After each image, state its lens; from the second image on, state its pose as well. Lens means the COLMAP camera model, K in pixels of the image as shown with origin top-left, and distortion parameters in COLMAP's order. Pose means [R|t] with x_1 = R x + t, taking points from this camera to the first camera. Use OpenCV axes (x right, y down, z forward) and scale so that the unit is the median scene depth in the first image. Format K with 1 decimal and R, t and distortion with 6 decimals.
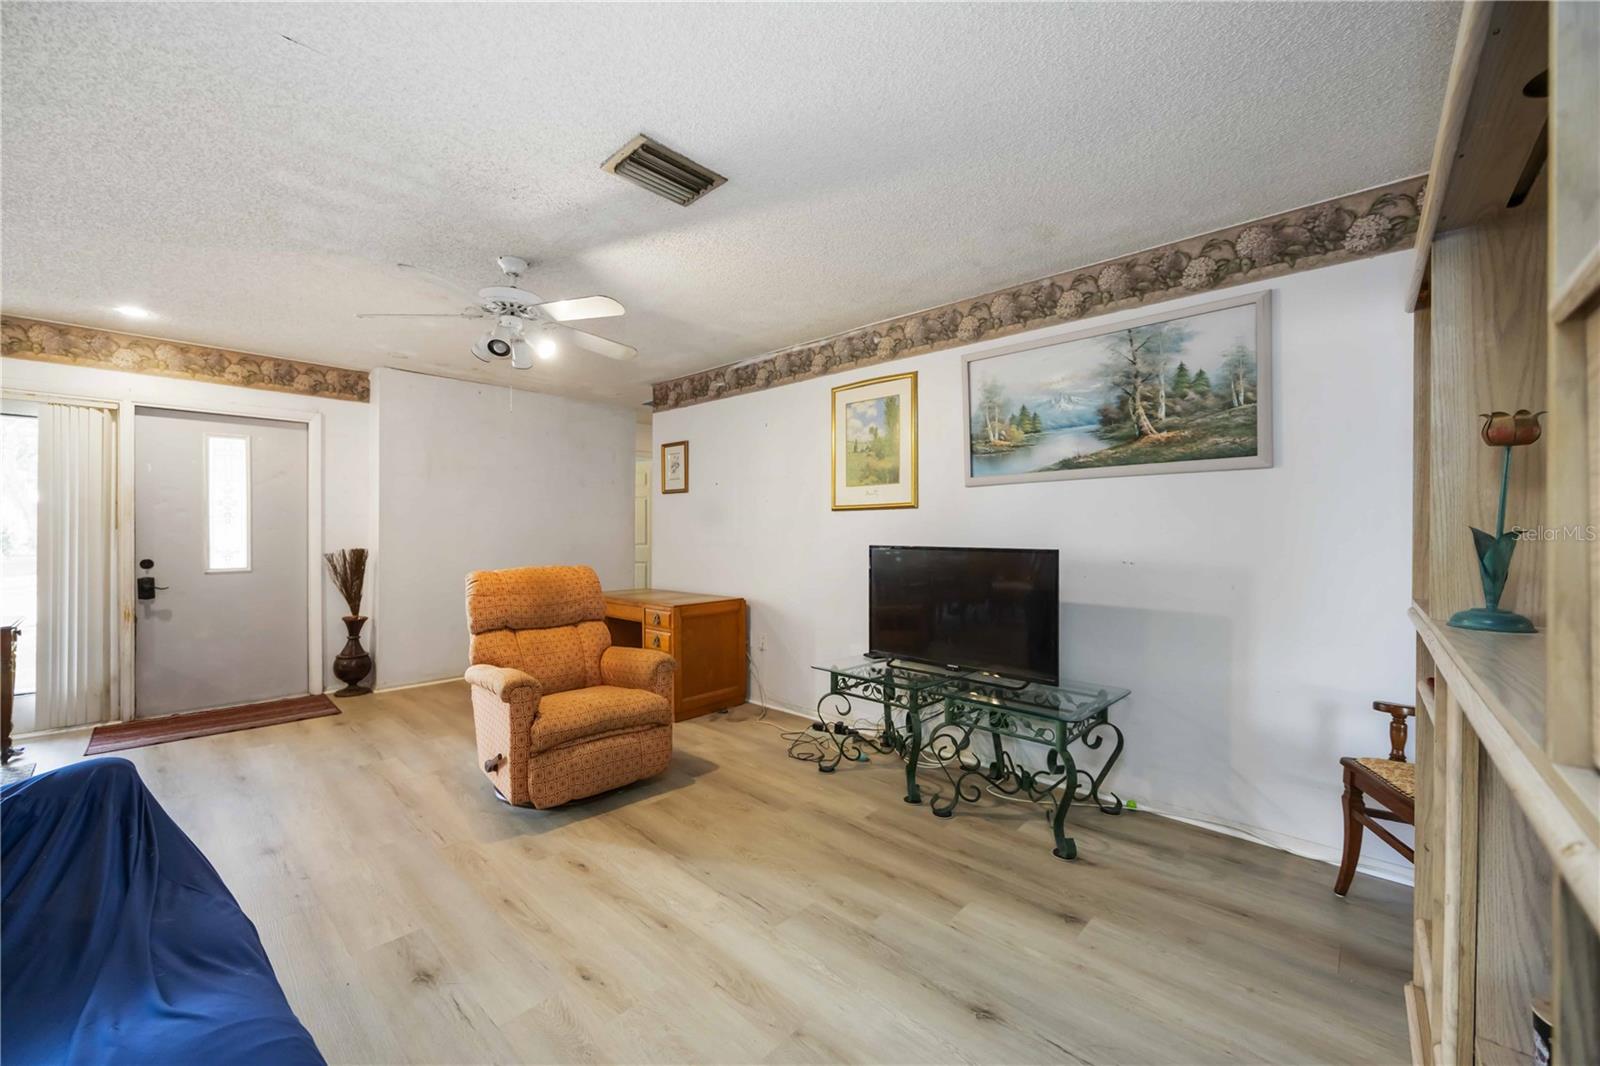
lens RADIAL K [[611.9, 0, 785.1], [0, 611.9, 529.7], [0, 0, 1]] dist [-0.004514, 0.000780]
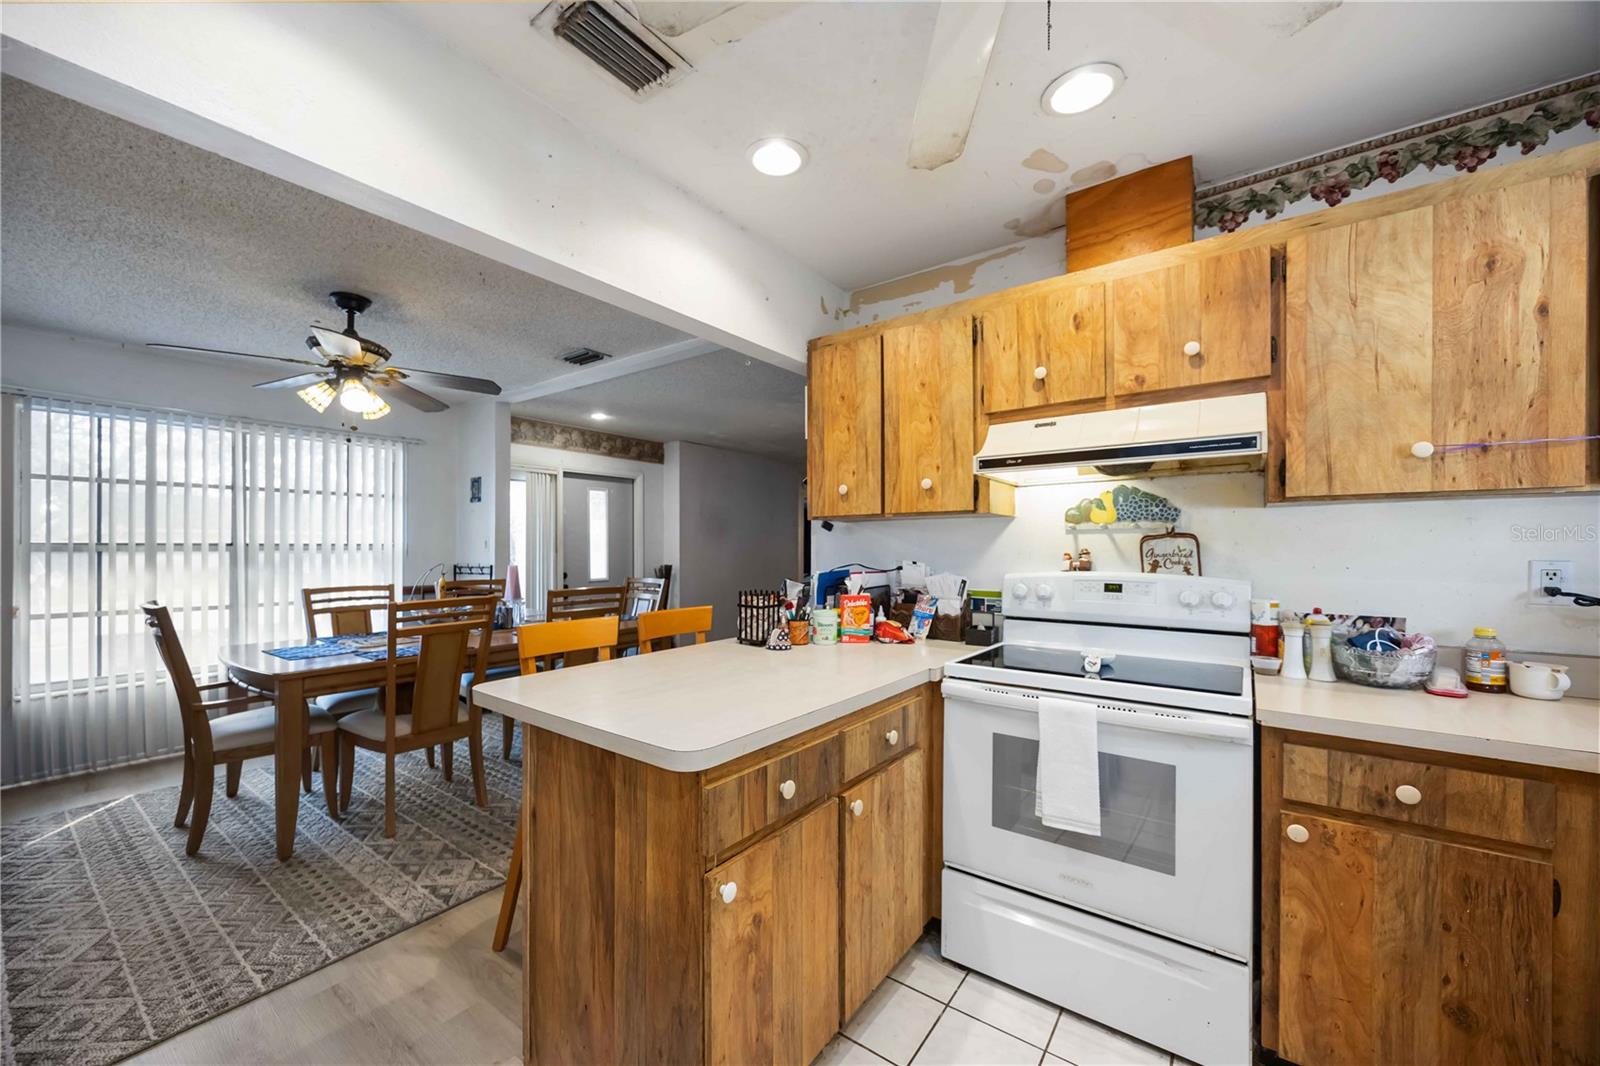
lens RADIAL K [[611.9, 0, 792.6], [0, 611.9, 547.4], [0, 0, 1]] dist [-0.004514, 0.000780]
pose [[0.994077, -0.001880, 0.108666, -0.680322], [0.001970, 0.999998, -0.000728, -0.011855], [-0.108665, 0.000938, 0.994078, -0.594200]]
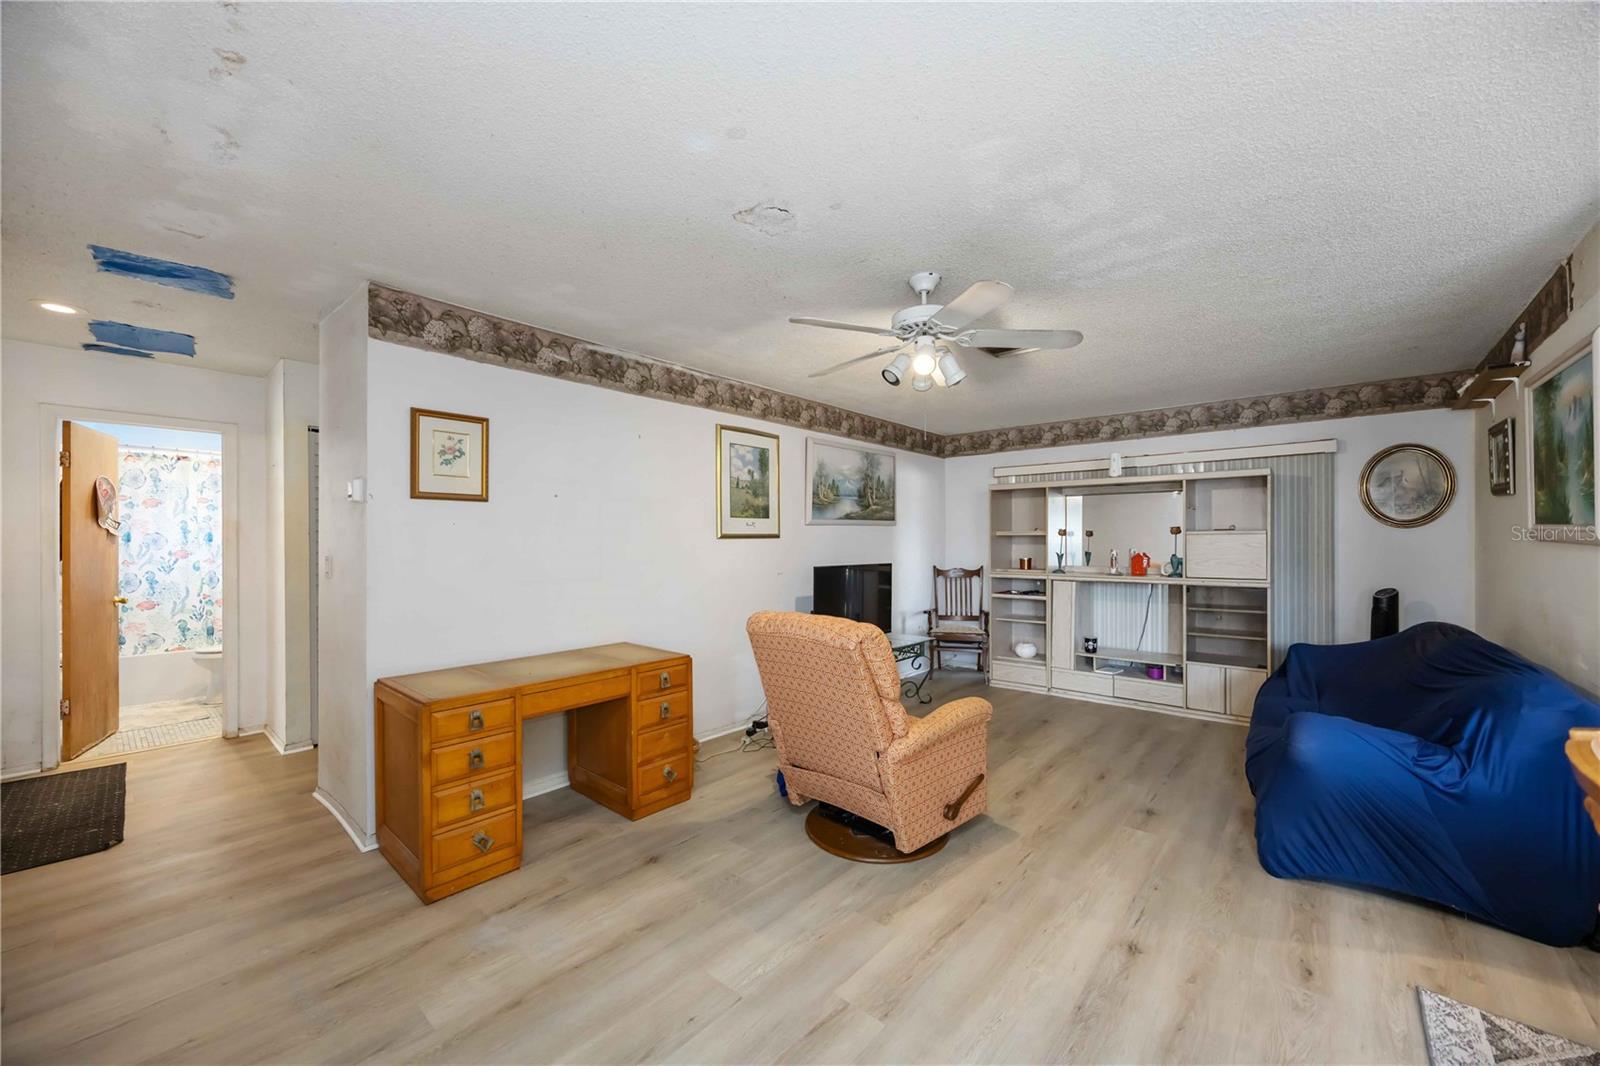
lens RADIAL K [[611.9, 0, 805.7], [0, 611.9, 544.0], [0, 0, 1]] dist [-0.004514, 0.000780]
pose [[-0.038780, -0.005455, 0.999233, -1.019493], [0.003106, 0.999980, 0.005579, -0.027317], [-0.999243, 0.003320, -0.038762, 0.904628]]
